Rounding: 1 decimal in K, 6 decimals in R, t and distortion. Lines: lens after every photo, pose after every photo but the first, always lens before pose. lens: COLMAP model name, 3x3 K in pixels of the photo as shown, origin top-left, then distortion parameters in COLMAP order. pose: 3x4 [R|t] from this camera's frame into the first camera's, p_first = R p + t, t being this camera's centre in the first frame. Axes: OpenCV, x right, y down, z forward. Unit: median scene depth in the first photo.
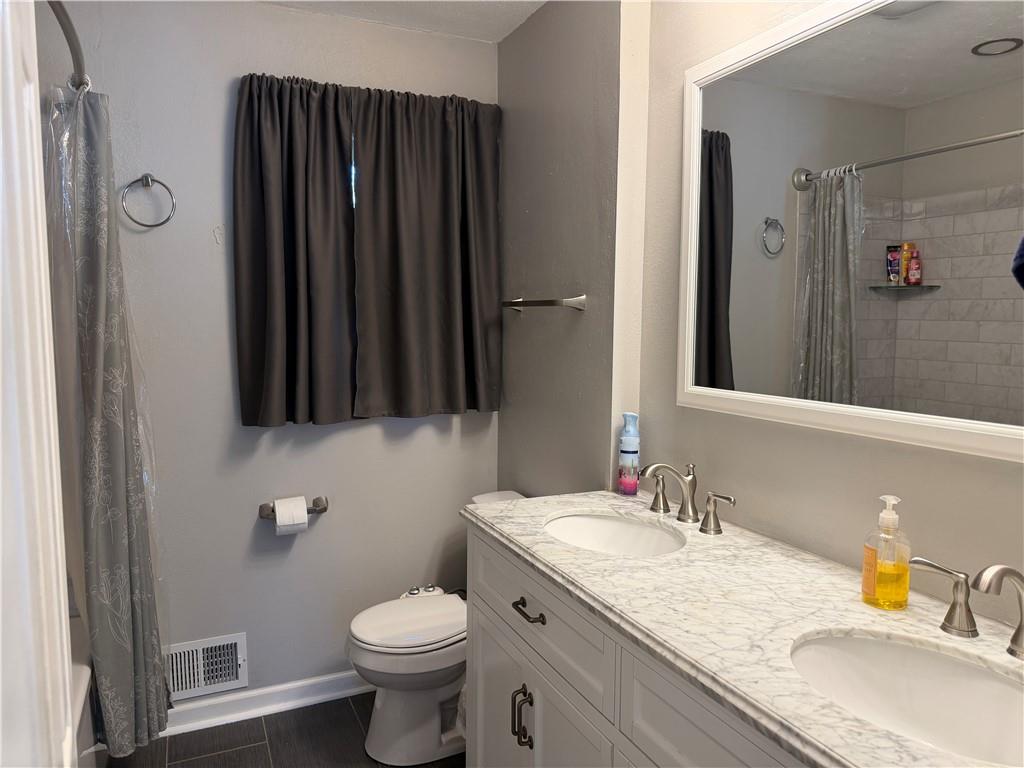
lens RADIAL K [[721.6, 0, 507.7], [0, 721.6, 382.2], [0, 0, 1]] dist [0.093124, -0.072594]
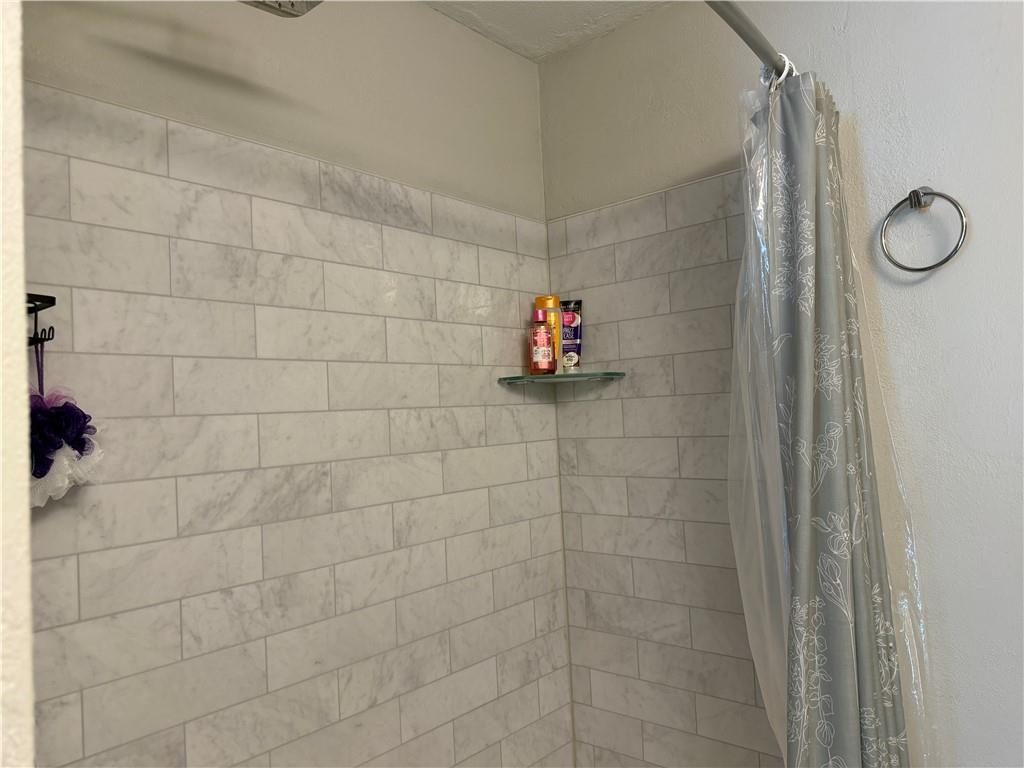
lens RADIAL K [[723.0, 0, 512.0], [0, 723.0, 384.0], [0, 0, 1]] dist [-0.004171, -0.002422]
pose [[0.420802, -0.062650, -0.904986, -0.109298], [-0.034598, 0.995778, -0.085023, -0.063040], [0.906492, 0.067088, 0.416858, 0.506714]]
